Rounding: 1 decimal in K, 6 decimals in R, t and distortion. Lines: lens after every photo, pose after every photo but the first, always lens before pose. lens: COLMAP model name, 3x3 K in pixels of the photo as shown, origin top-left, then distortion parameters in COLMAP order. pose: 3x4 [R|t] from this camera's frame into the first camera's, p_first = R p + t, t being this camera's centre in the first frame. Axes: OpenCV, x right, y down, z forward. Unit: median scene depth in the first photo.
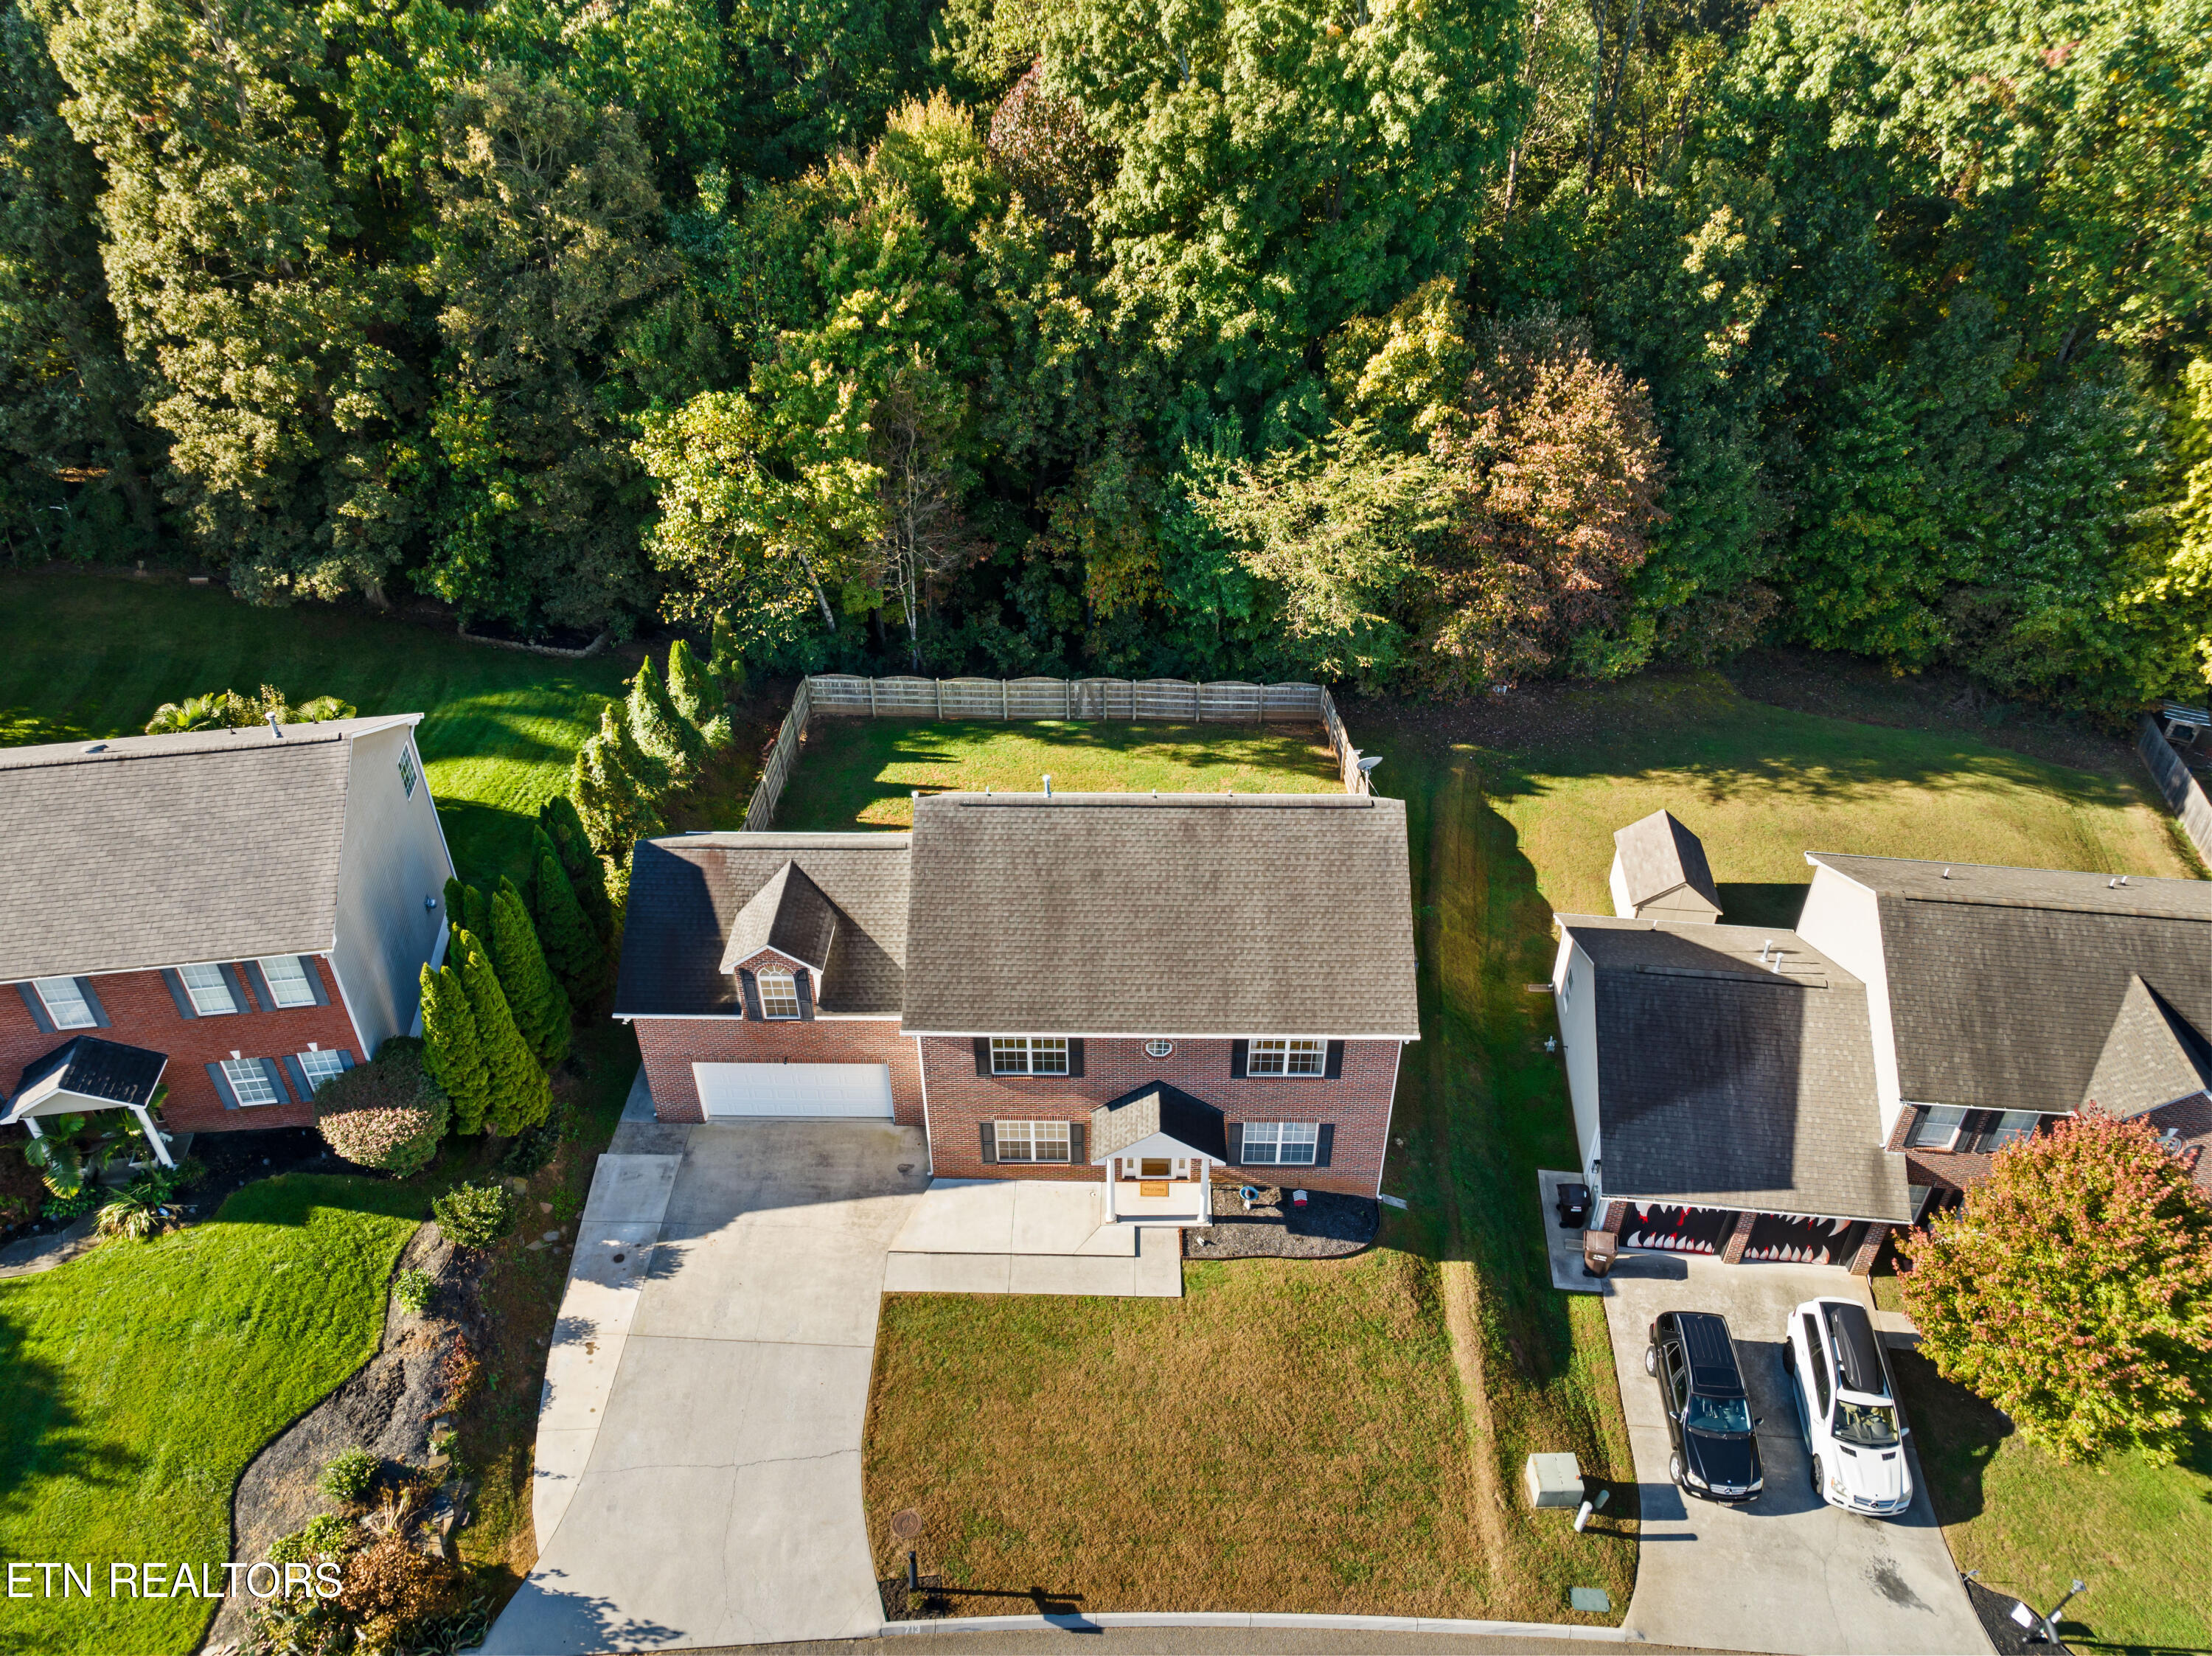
lens RADIAL K [[1568.1, 0, 1098.2], [0, 1568.1, 826.2], [0, 0, 1]] dist [-0.043401, 0.012178]
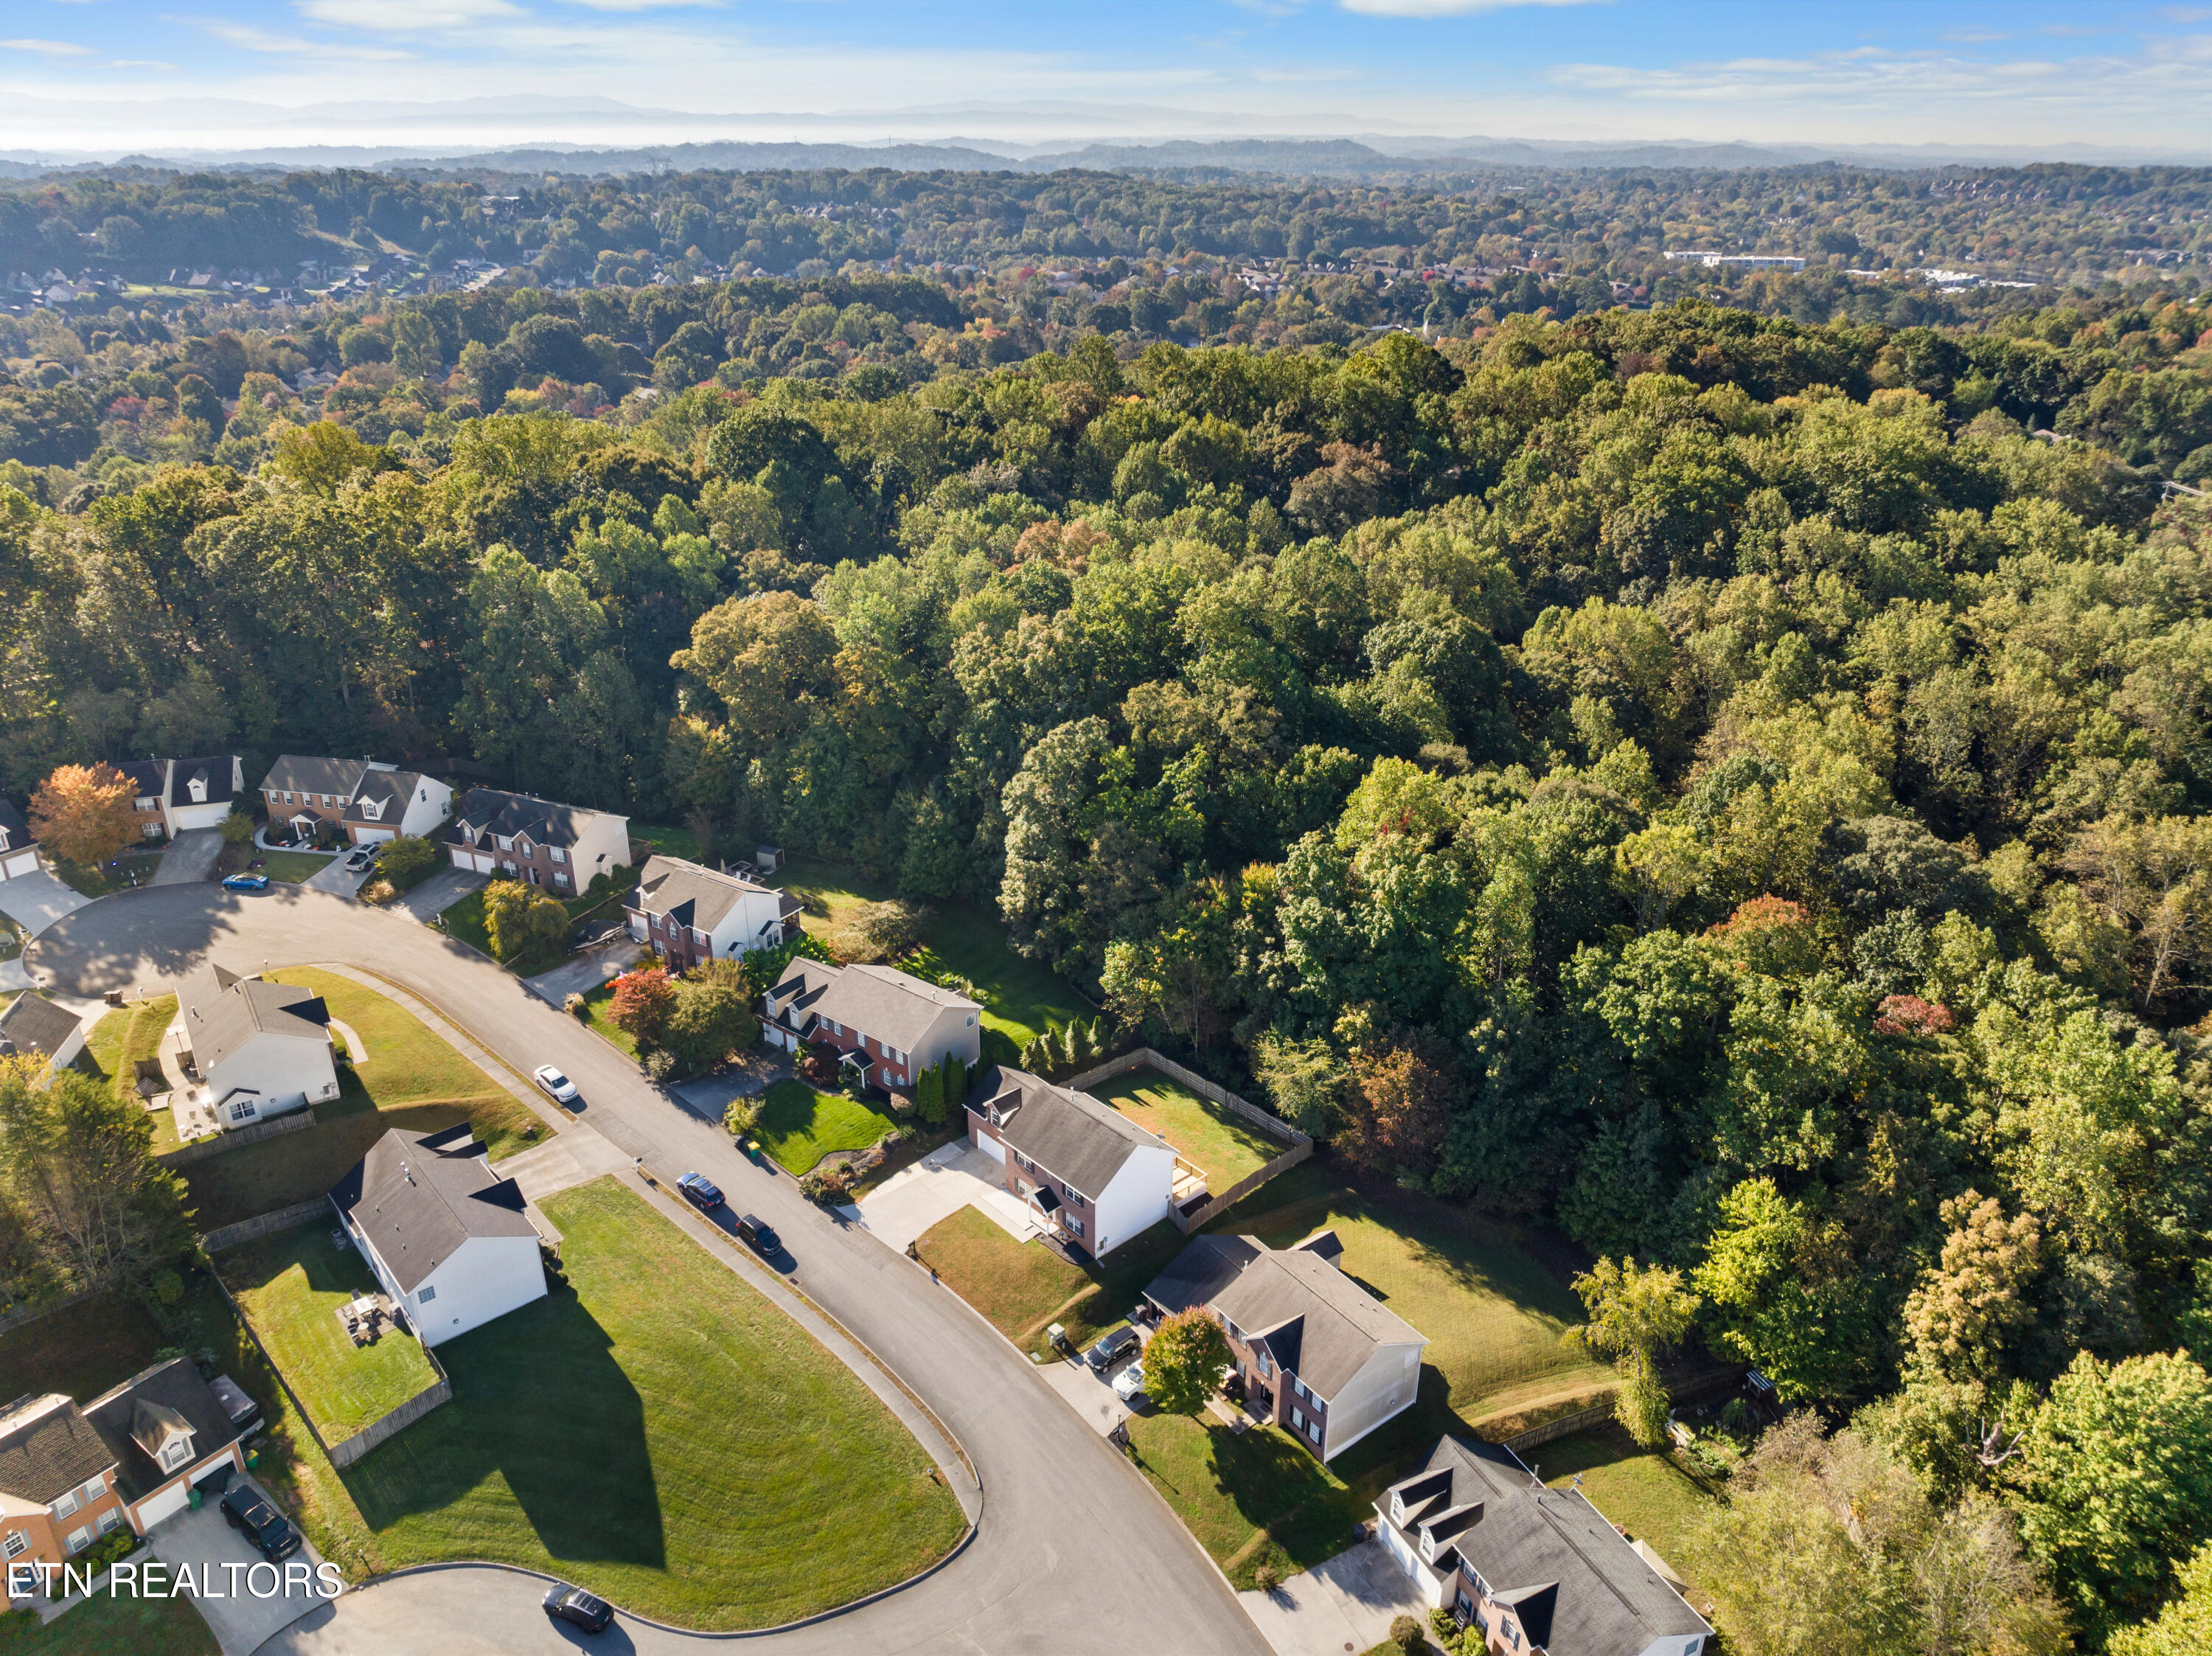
lens RADIAL K [[1568.1, 0, 1094.8], [0, 1568.1, 794.9], [0, 0, 1]] dist [-0.043401, 0.012178]
pose [[0.688279, 0.288492, -0.665616, 2.079665], [-0.424363, 0.904278, -0.046879, -0.480456], [0.588377, 0.314729, 0.744821, -1.718382]]
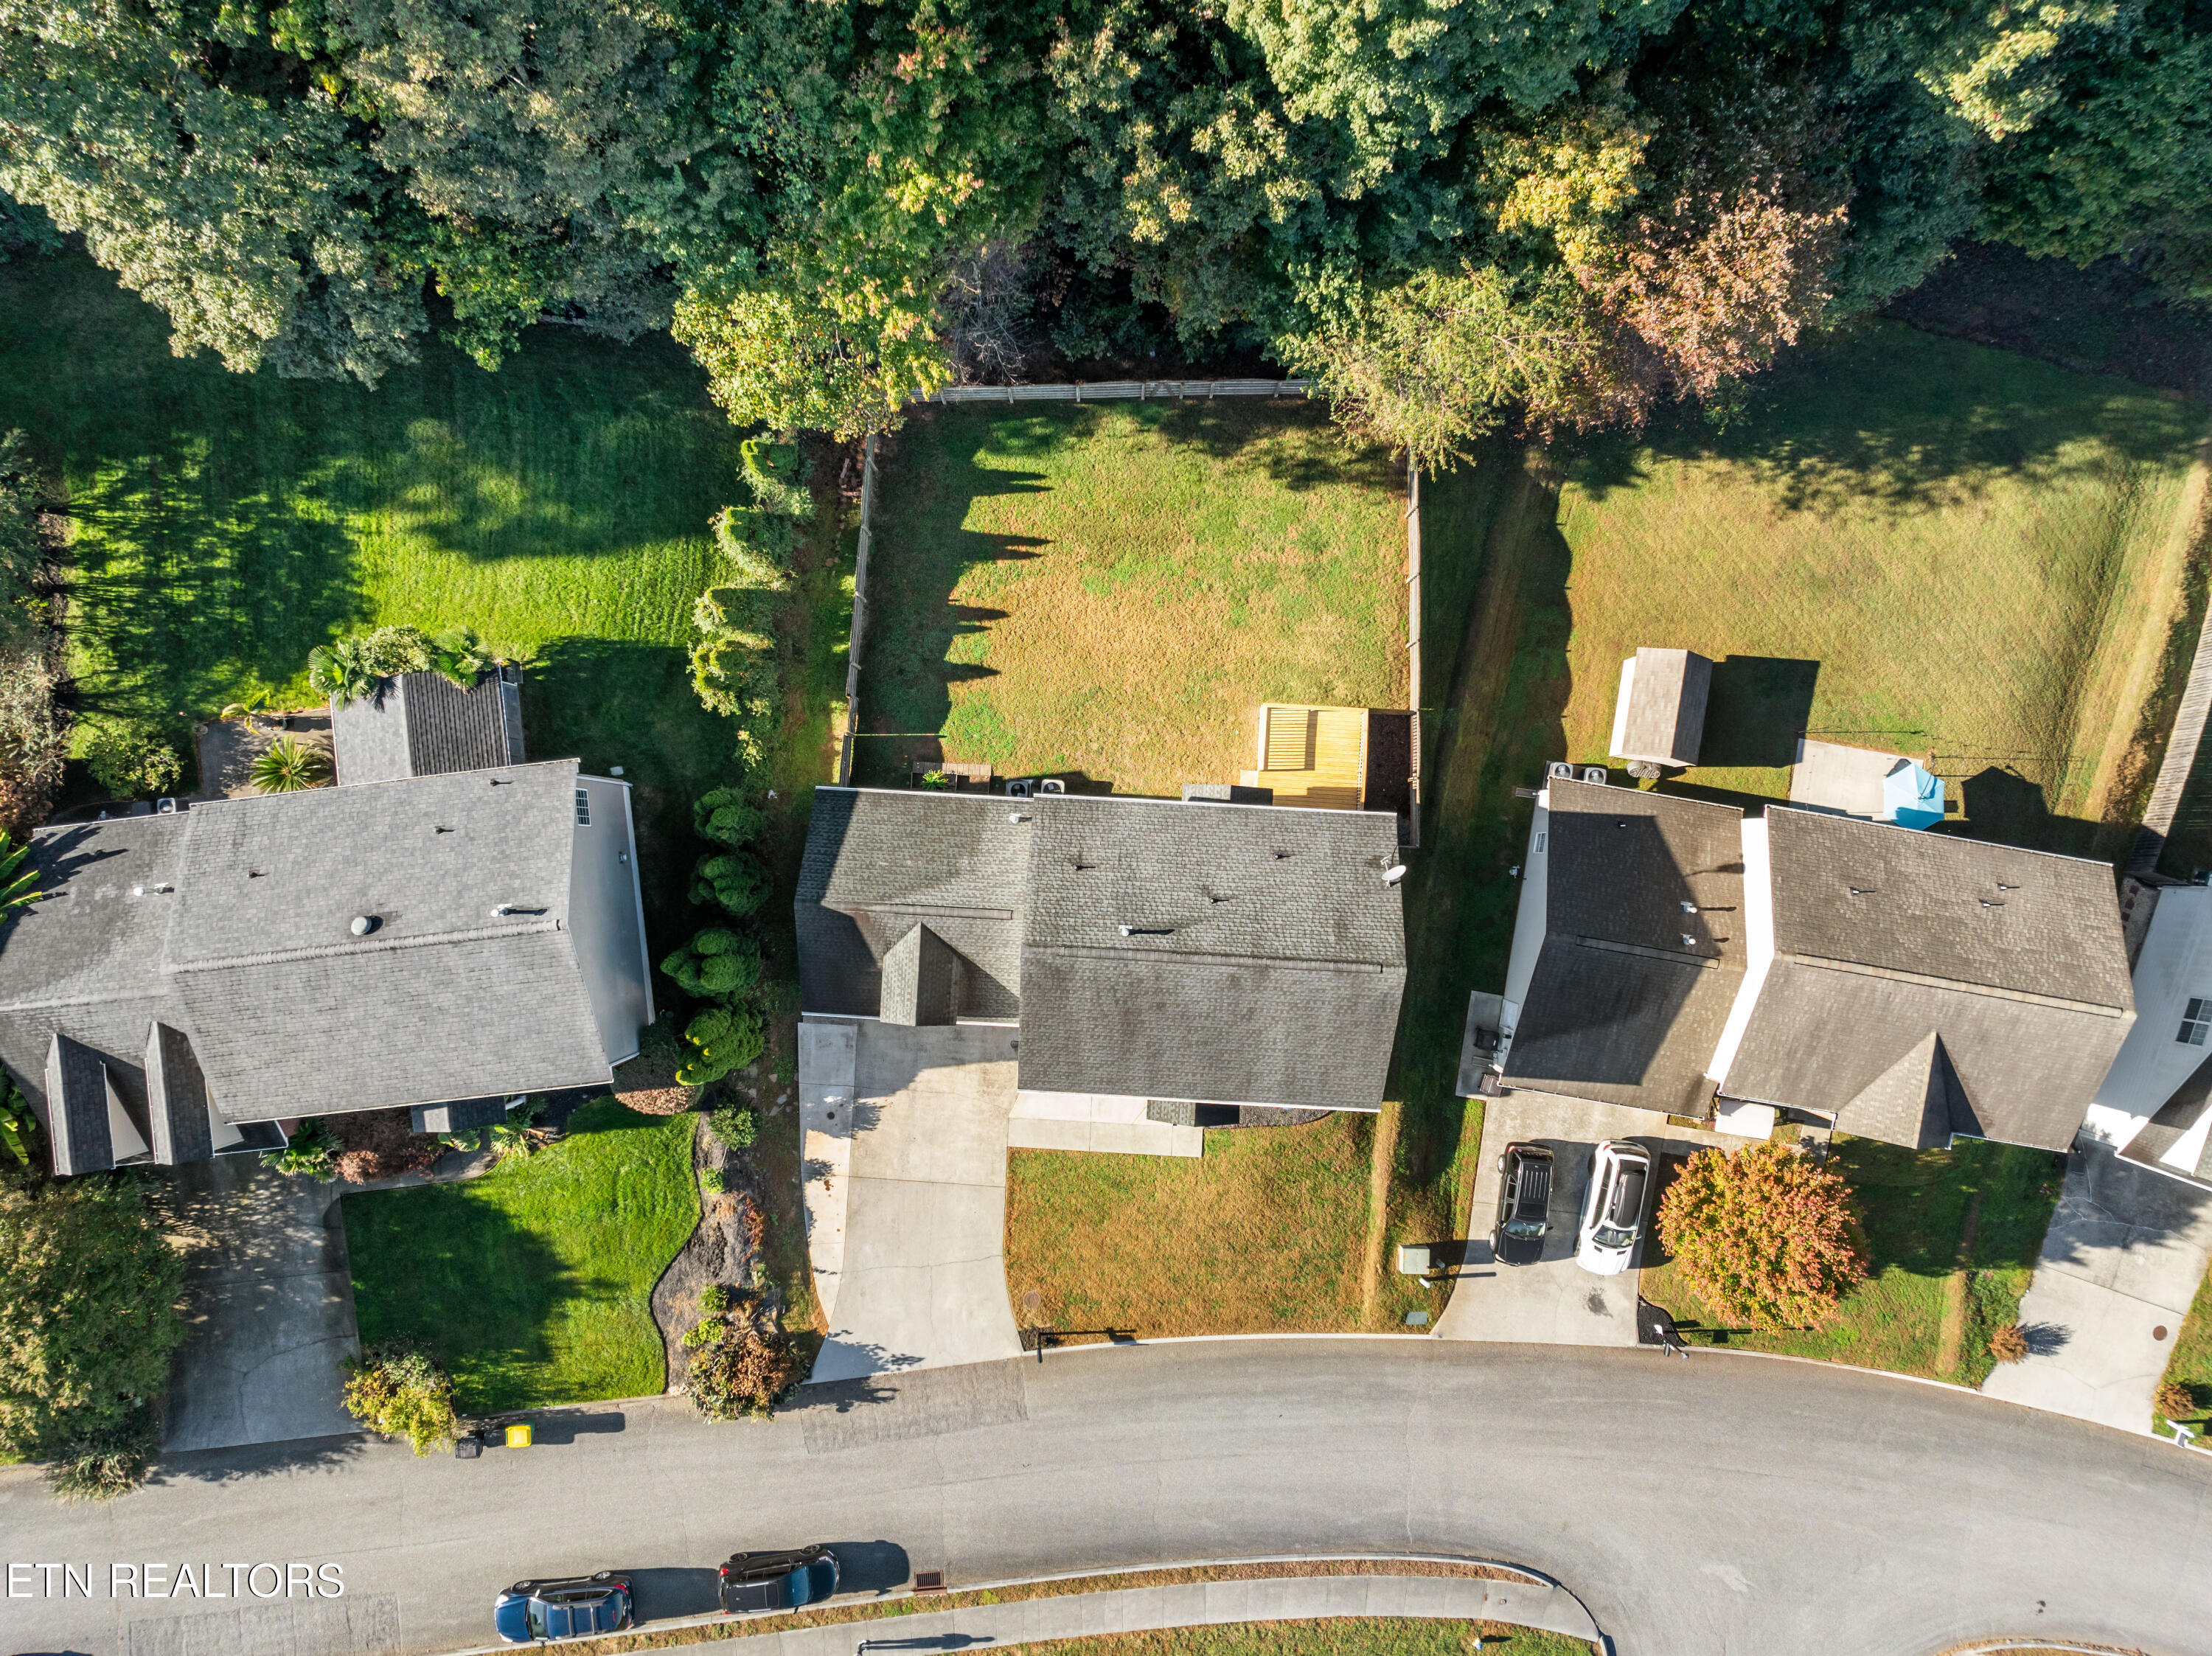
lens RADIAL K [[1568.1, 0, 1106.9], [0, 1568.1, 829.8], [0, 0, 1]] dist [-0.043401, 0.012178]
pose [[0.999257, 0.038538, 0.000135, -0.050369], [-0.023068, 0.595310, 0.803165, -1.074803], [0.030872, -0.802572, 0.595756, 0.319153]]
